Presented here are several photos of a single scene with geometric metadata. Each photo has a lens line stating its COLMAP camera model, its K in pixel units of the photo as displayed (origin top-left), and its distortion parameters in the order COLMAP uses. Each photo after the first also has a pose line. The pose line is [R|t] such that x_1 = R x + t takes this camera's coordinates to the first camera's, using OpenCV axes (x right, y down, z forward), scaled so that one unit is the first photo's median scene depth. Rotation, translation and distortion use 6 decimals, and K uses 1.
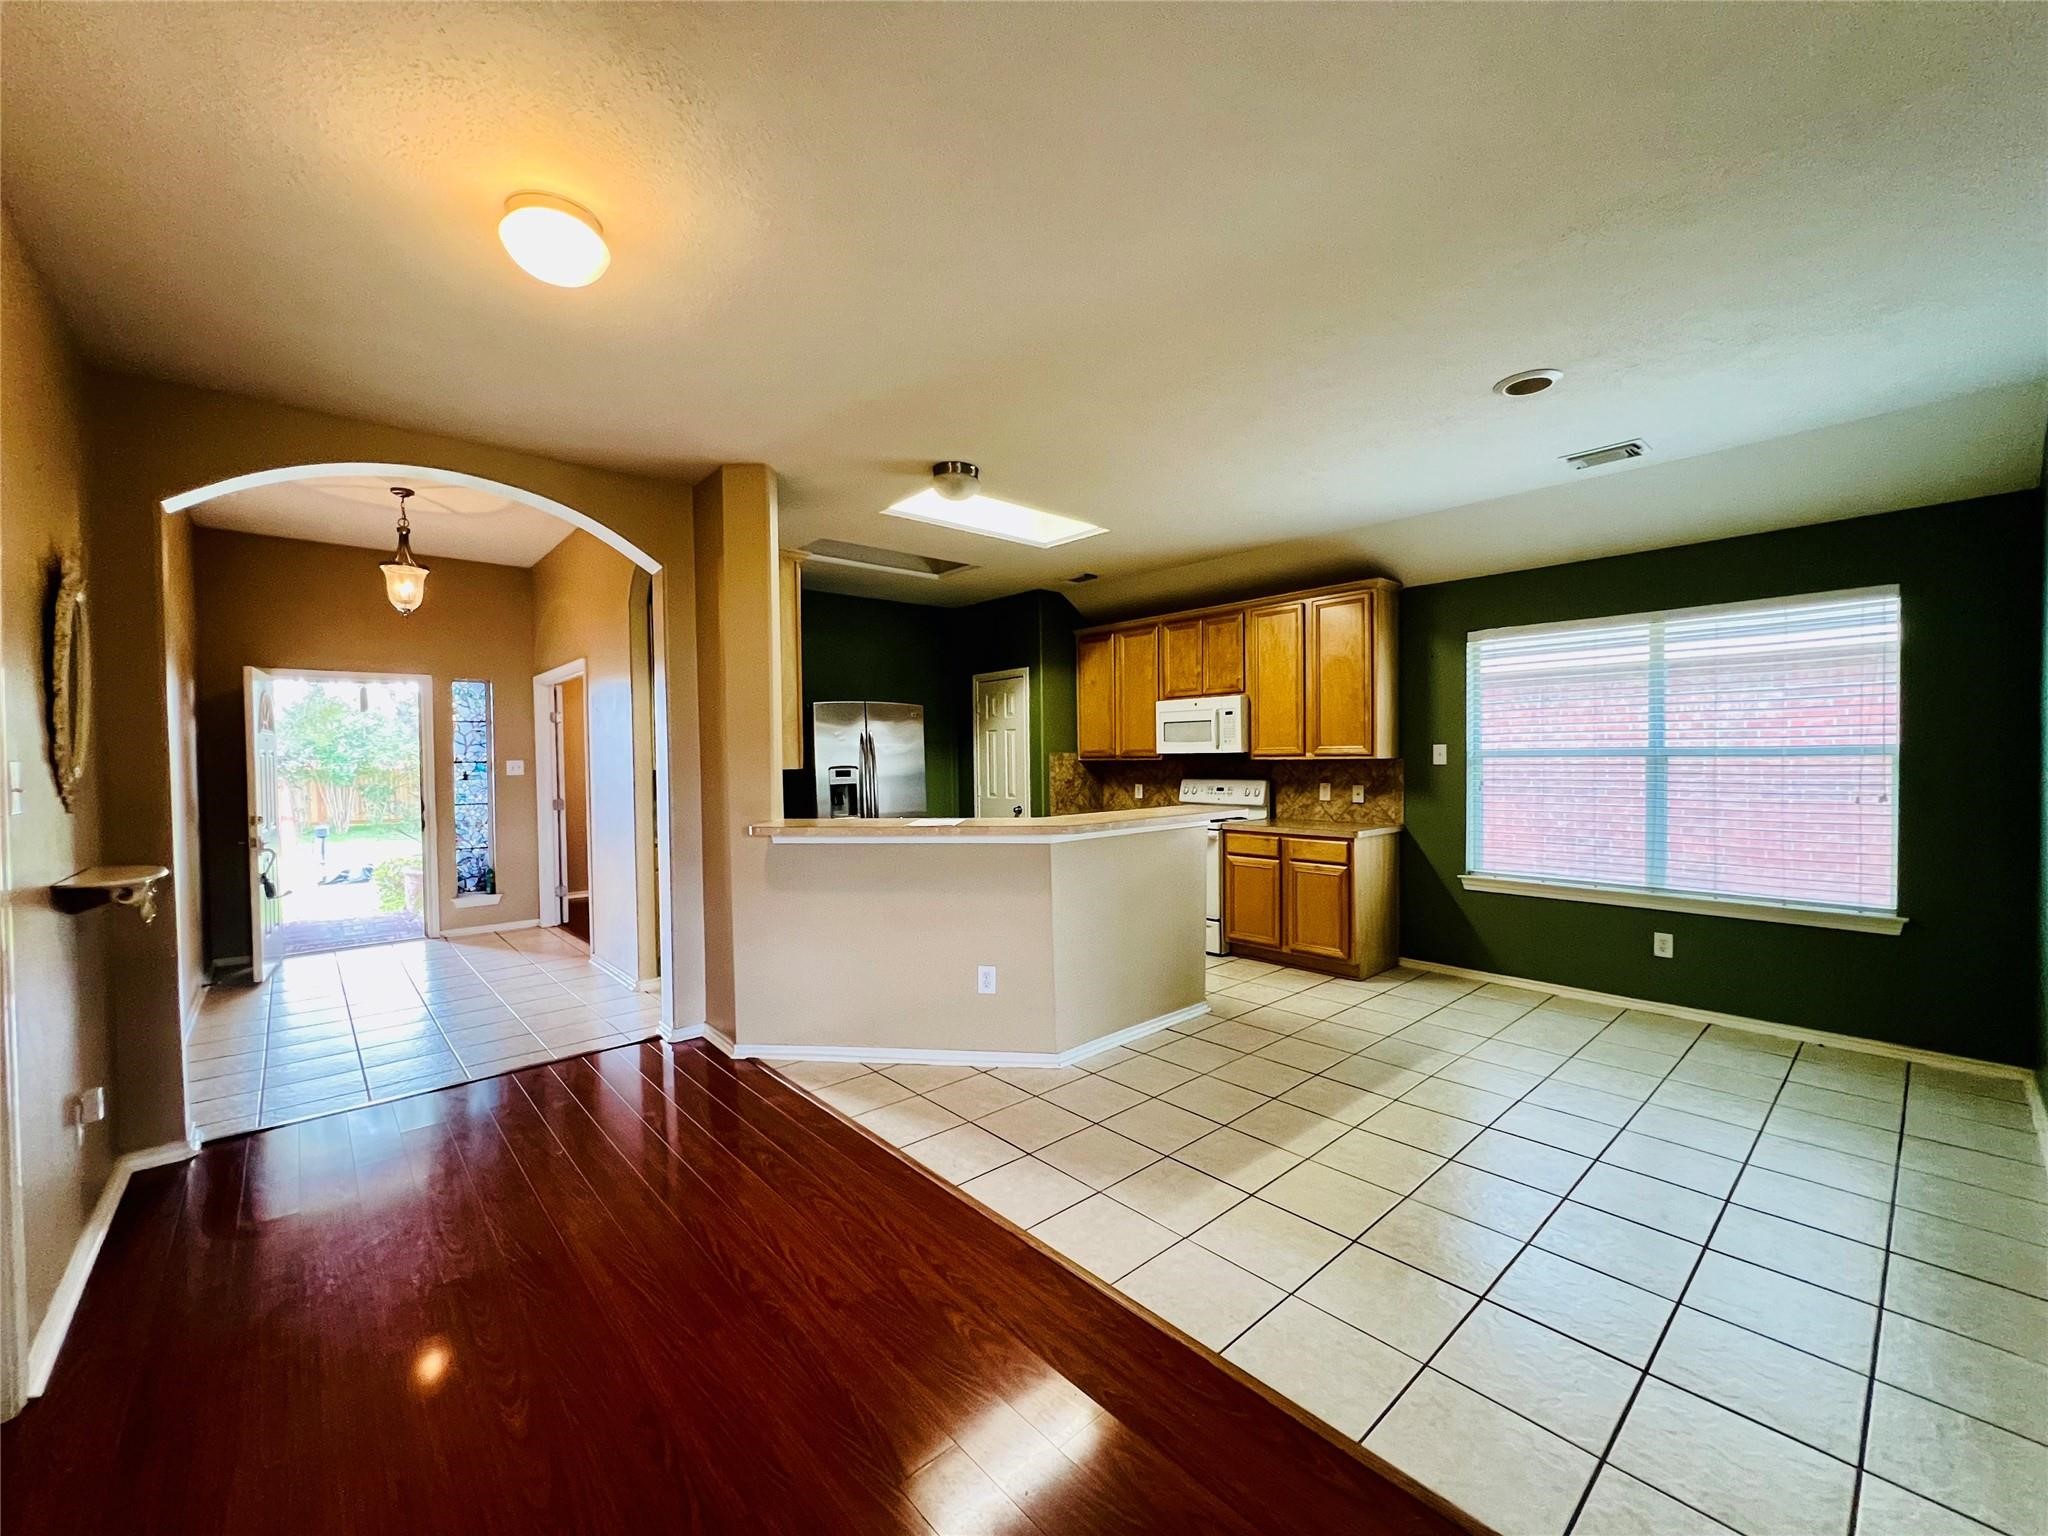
lens RADIAL K [[823.9, 0, 1025.3], [0, 823.9, 766.1], [0, 0, 1]] dist [-0.000122, 0.000499]
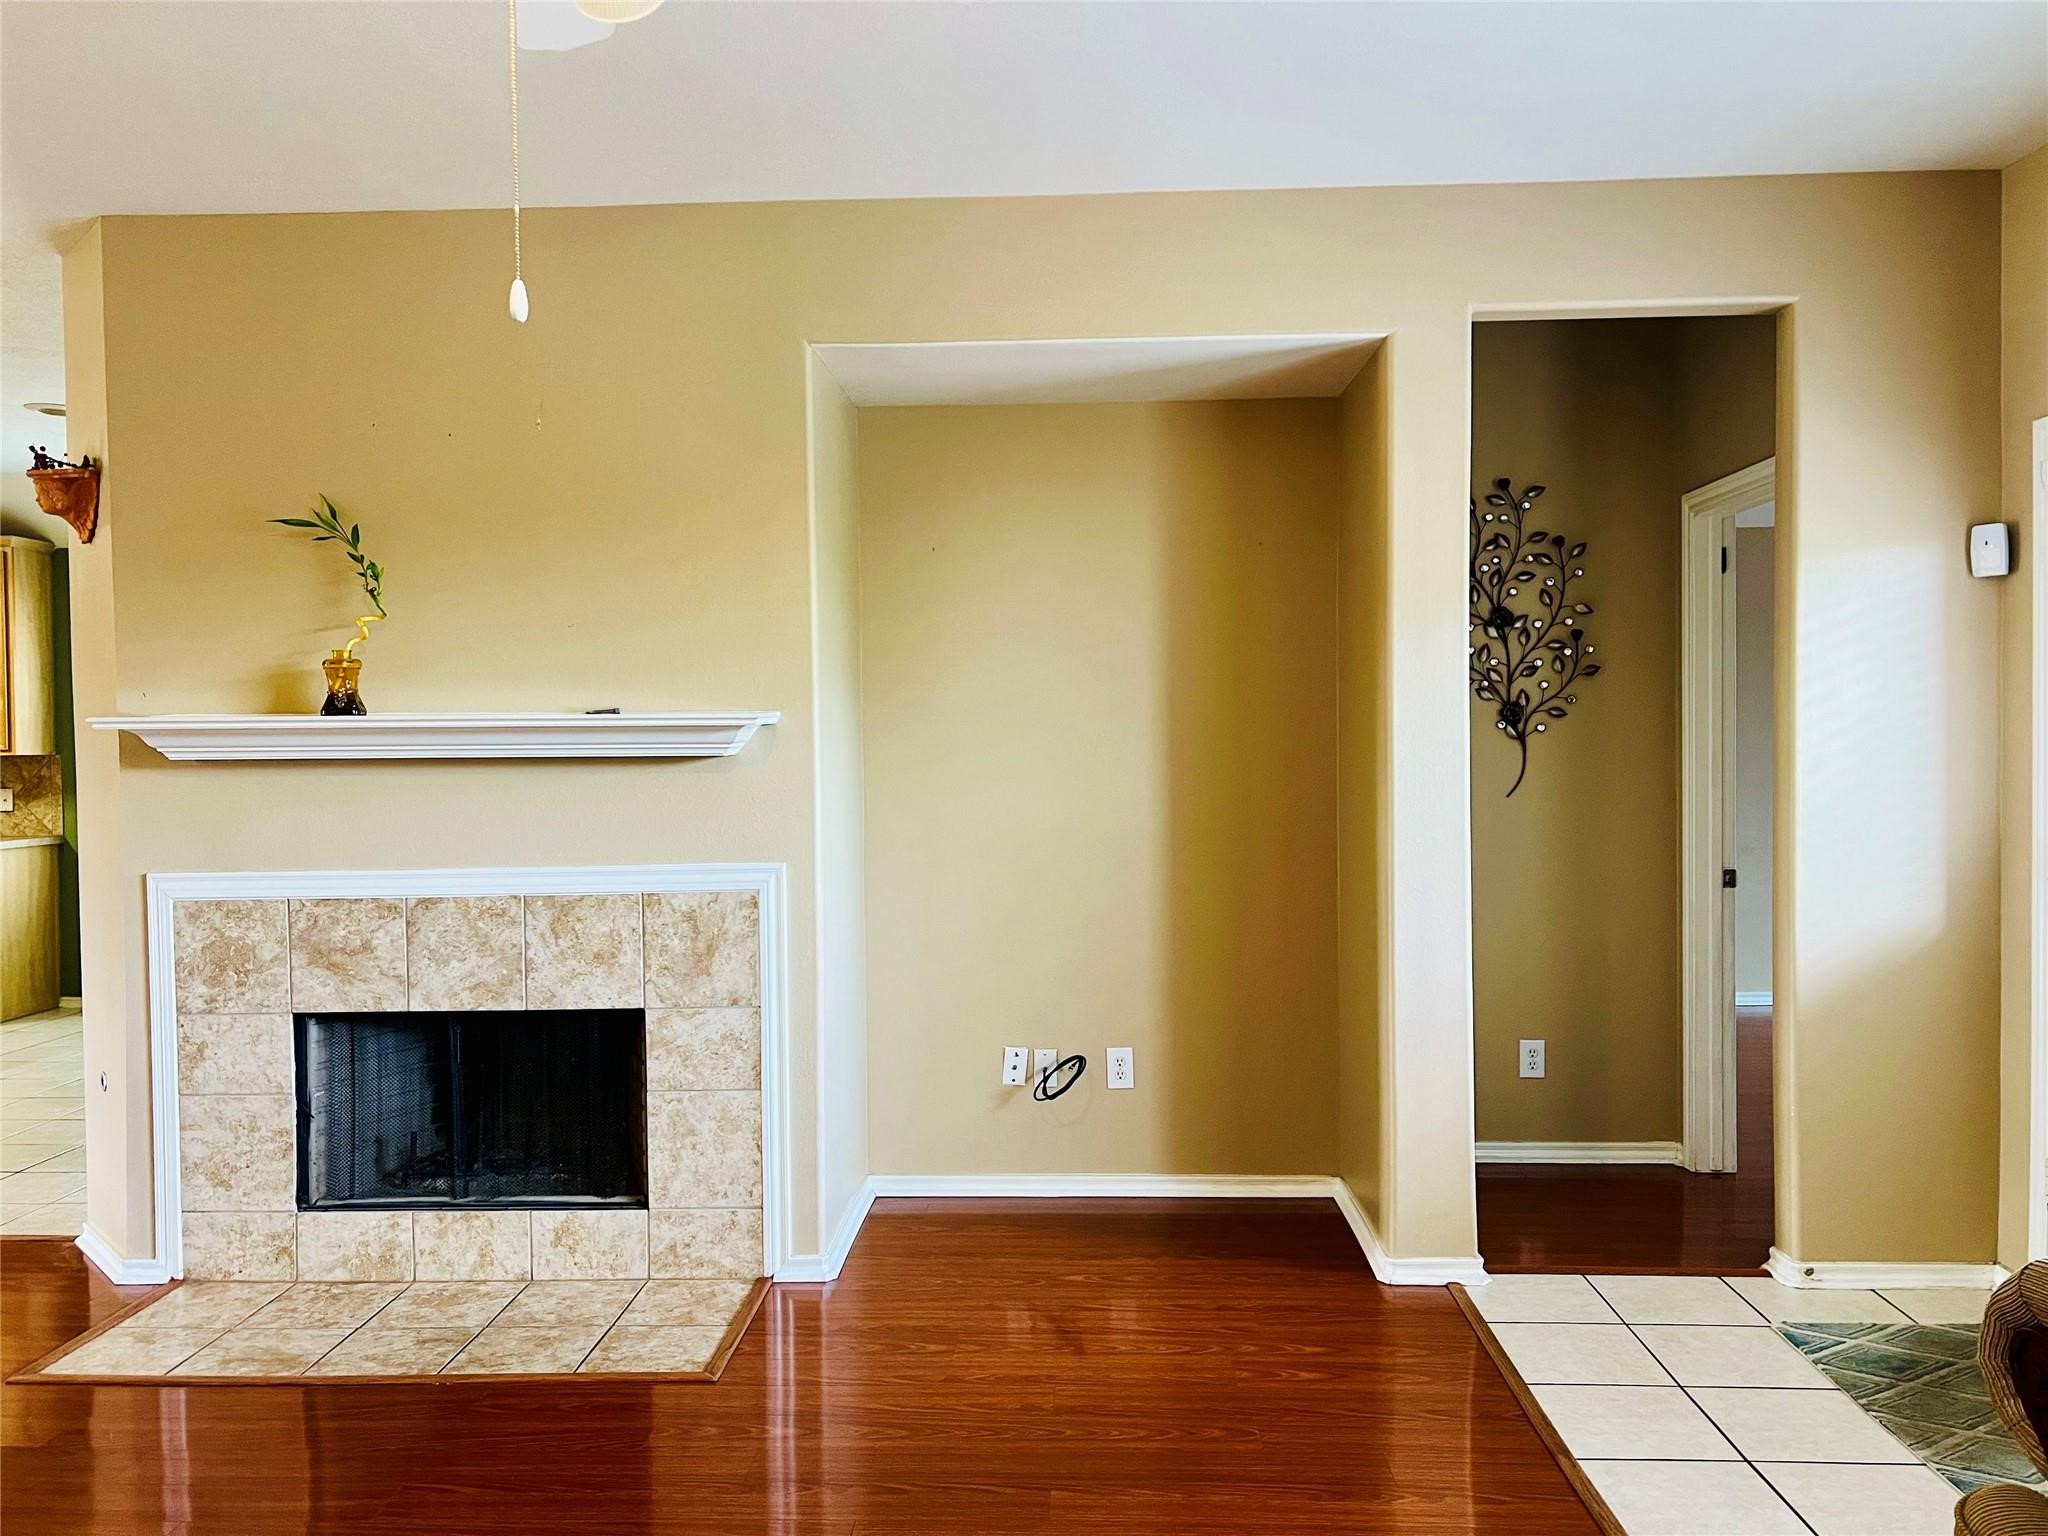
lens RADIAL K [[1546.5, 0, 1026.7], [0, 1546.5, 773.8], [0, 0, 1]] dist [0.053829, -0.055284]
pose [[0.692336, -0.012733, 0.721463, -0.001634], [0.010803, 0.999915, 0.007281, 0.008991], [-0.721495, 0.002753, 0.692414, -0.796408]]
